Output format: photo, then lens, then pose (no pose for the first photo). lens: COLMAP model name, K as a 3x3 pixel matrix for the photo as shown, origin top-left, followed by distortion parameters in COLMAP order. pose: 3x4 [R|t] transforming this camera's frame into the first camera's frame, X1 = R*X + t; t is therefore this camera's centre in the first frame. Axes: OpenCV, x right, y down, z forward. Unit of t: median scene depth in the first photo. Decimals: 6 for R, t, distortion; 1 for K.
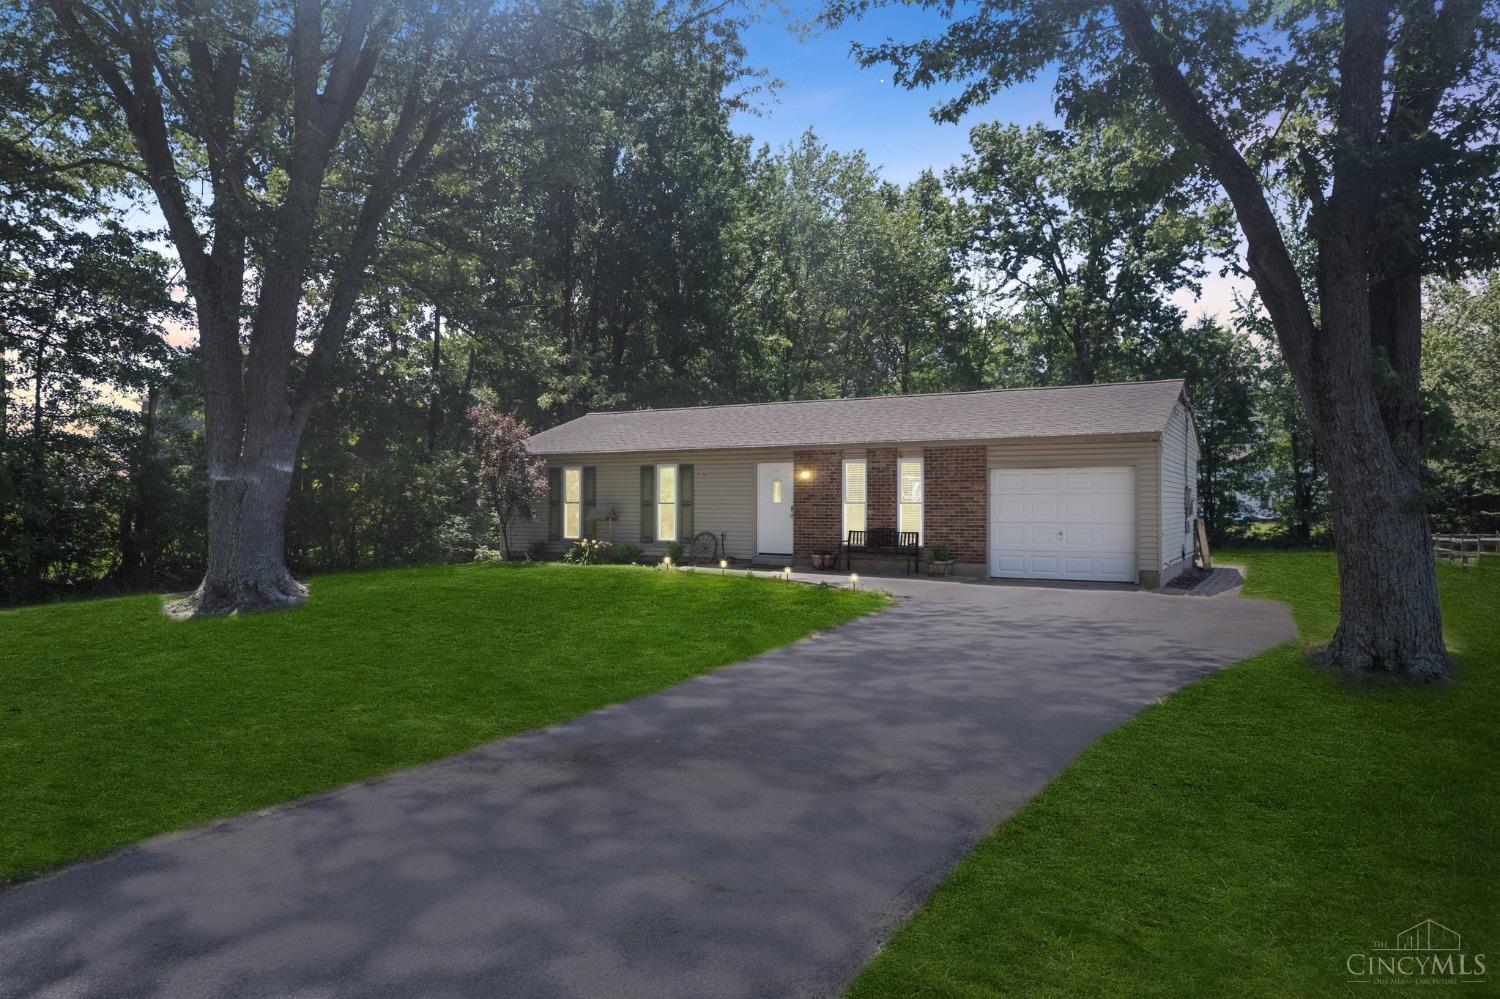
lens RADIAL K [[941.3, 0, 750.4], [0, 941.3, 497.4], [0, 0, 1]] dist [-0.005984, -0.000619]
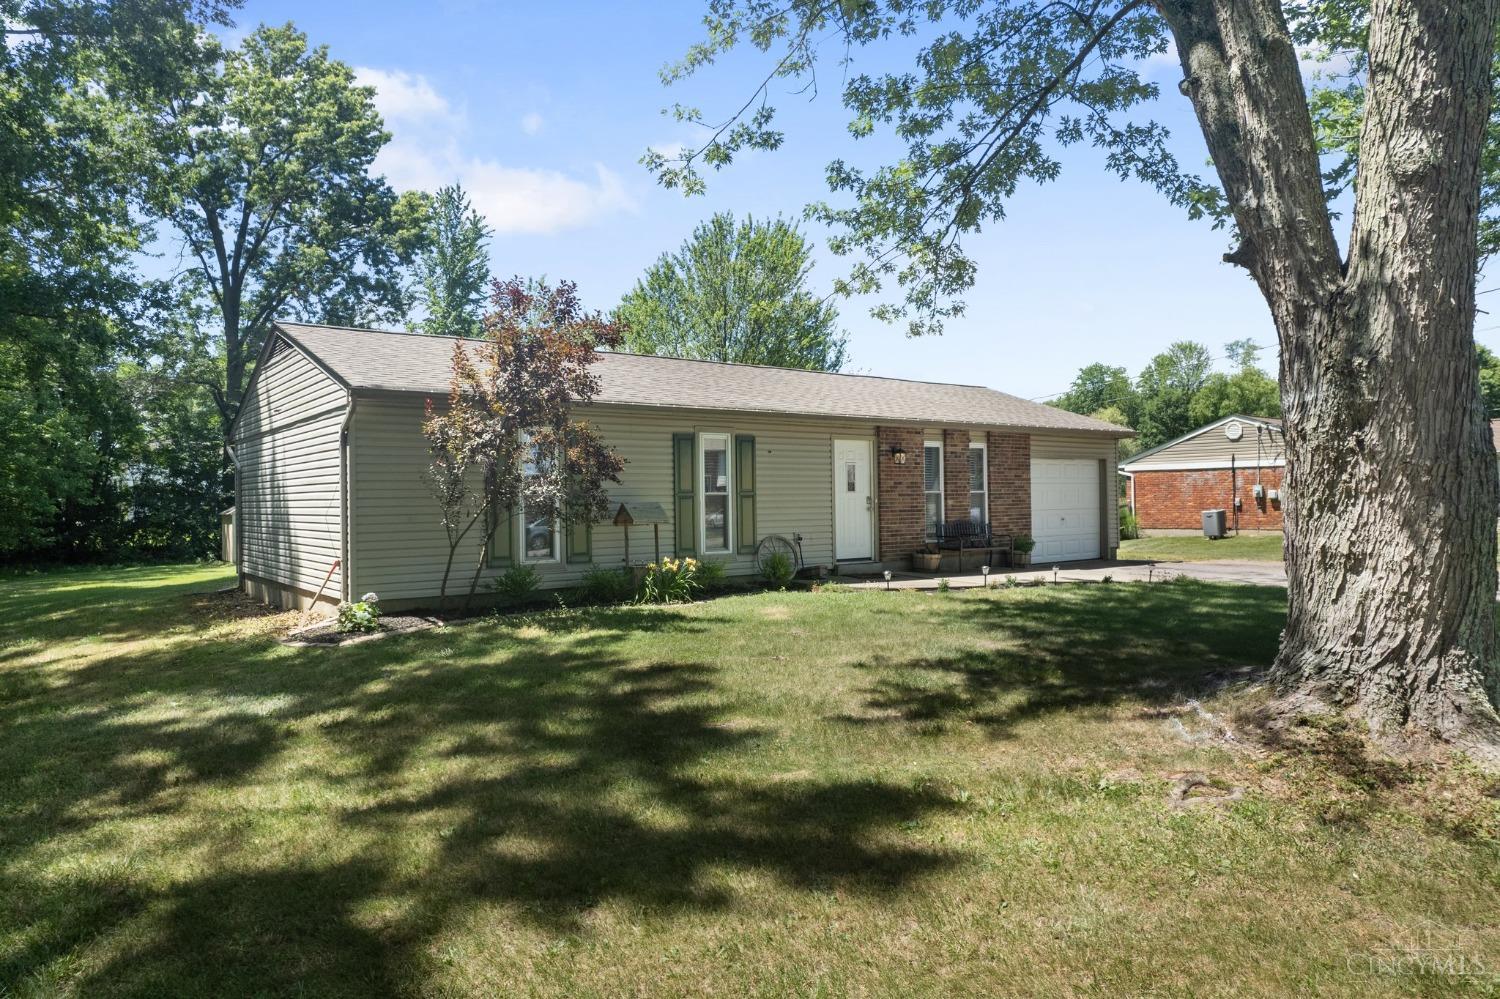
lens RADIAL K [[941.3, 0, 750.6], [0, 941.3, 500.1], [0, 0, 1]] dist [-0.005984, -0.000619]
pose [[0.412819, -0.001968, 0.910811, -0.683720], [0.010068, 0.999946, -0.002403, 0.012917], [-0.910757, 0.010162, 0.412817, 0.747845]]
